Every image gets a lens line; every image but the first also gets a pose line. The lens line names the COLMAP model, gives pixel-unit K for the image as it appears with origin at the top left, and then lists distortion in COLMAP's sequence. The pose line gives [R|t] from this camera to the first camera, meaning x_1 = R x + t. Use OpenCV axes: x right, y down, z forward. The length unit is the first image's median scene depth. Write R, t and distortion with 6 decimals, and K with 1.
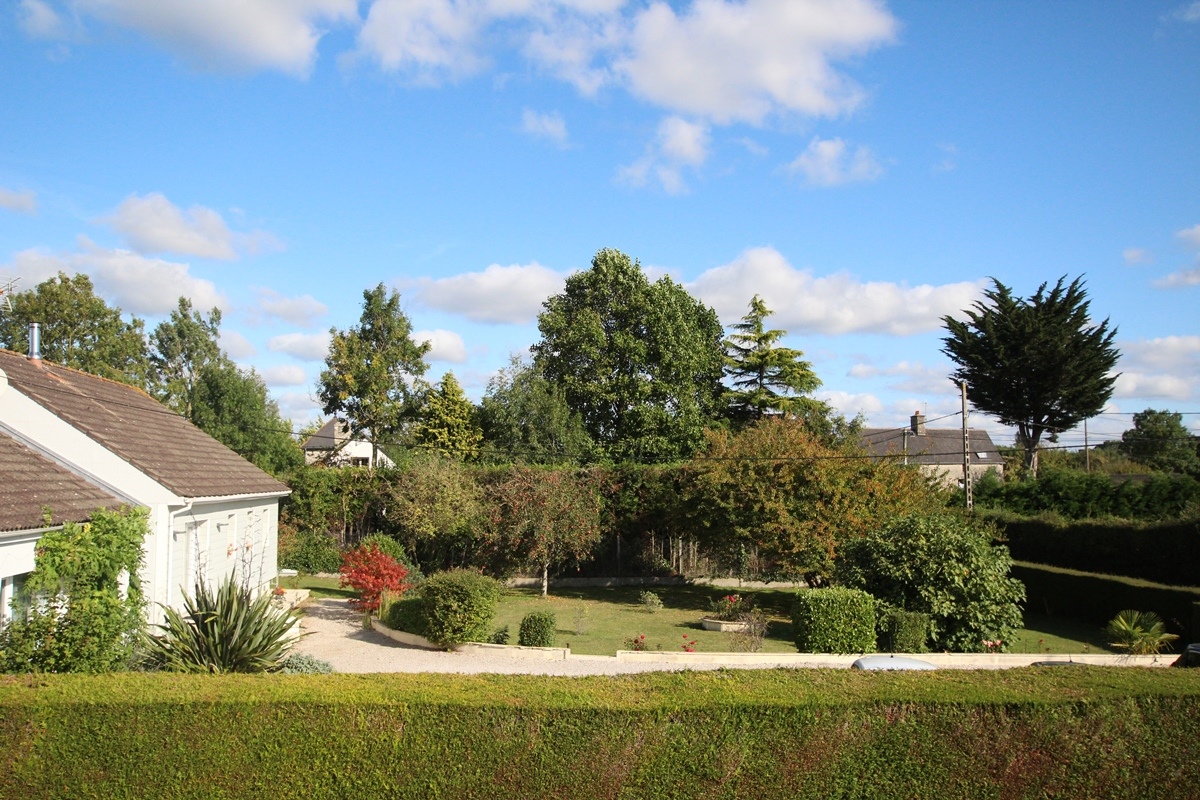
lens RADIAL K [[1039.1, 0, 600.0], [0, 1039.1, 400.0], [0, 0, 1]] dist [-0.015729, 0.073150]
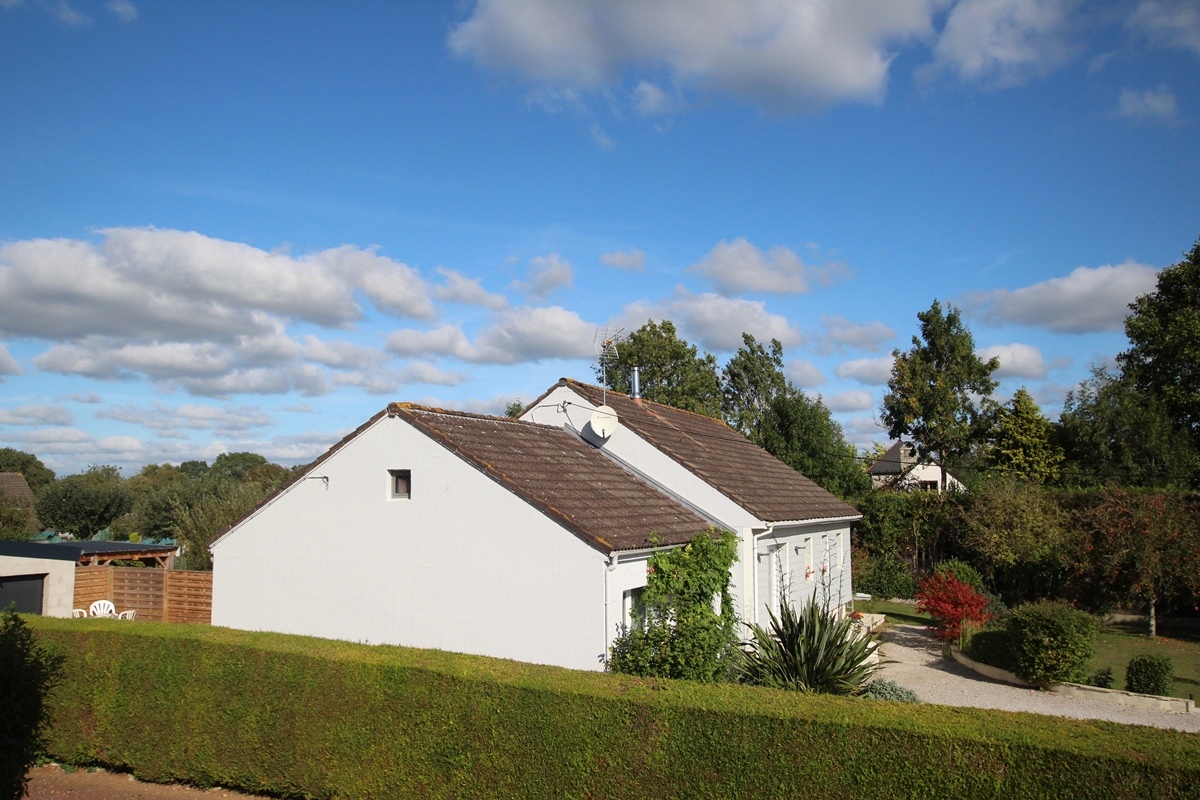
lens RADIAL K [[1039.1, 0, 600.0], [0, 1039.1, 400.0], [0, 0, 1]] dist [-0.015729, 0.073150]
pose [[0.862863, -0.052326, -0.502722, -0.005237], [0.040606, 0.998588, -0.034242, -0.000216], [0.503804, 0.009132, 0.863770, -0.000073]]
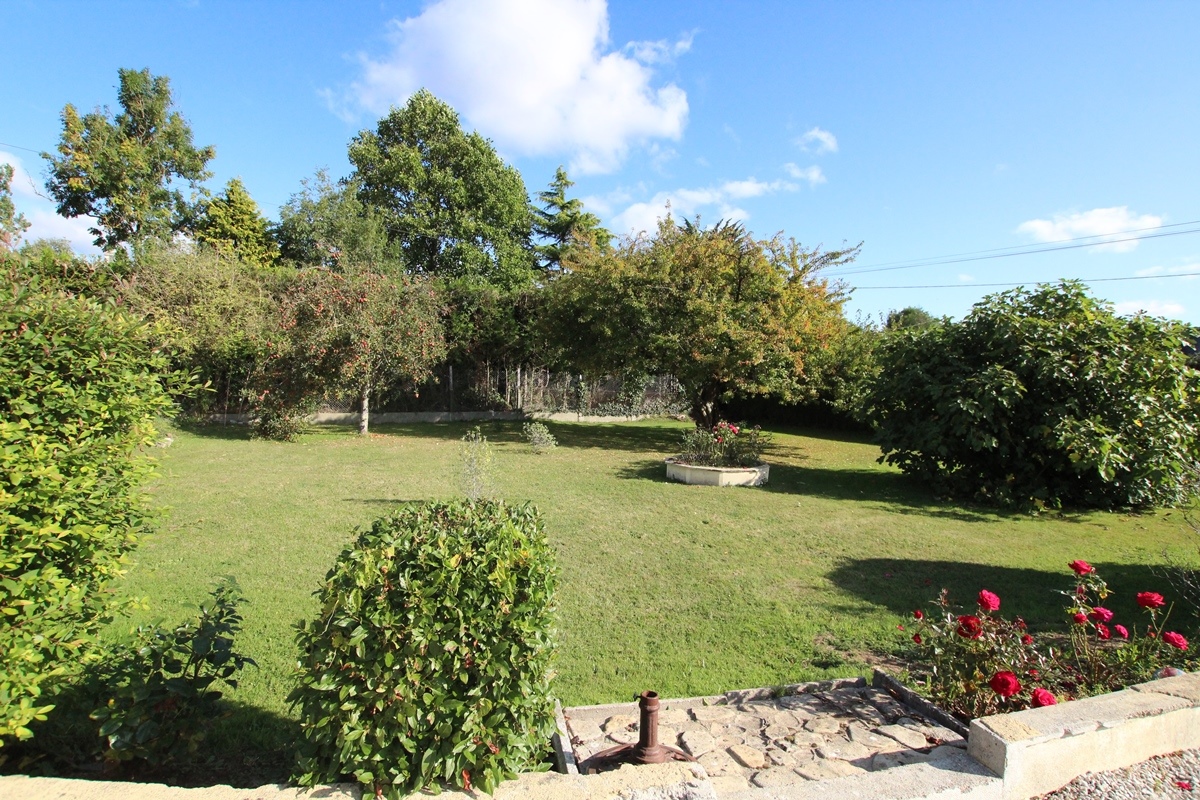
lens RADIAL K [[552.4, 0, 600.0], [0, 552.4, 400.0], [0, 0, 1]] dist [-0.027449, -0.000090]
pose [[0.928189, 0.001425, 0.372106, -0.066365], [-0.047862, 0.992143, 0.115591, 0.172731], [-0.369018, -0.125100, 0.920965, 0.897180]]
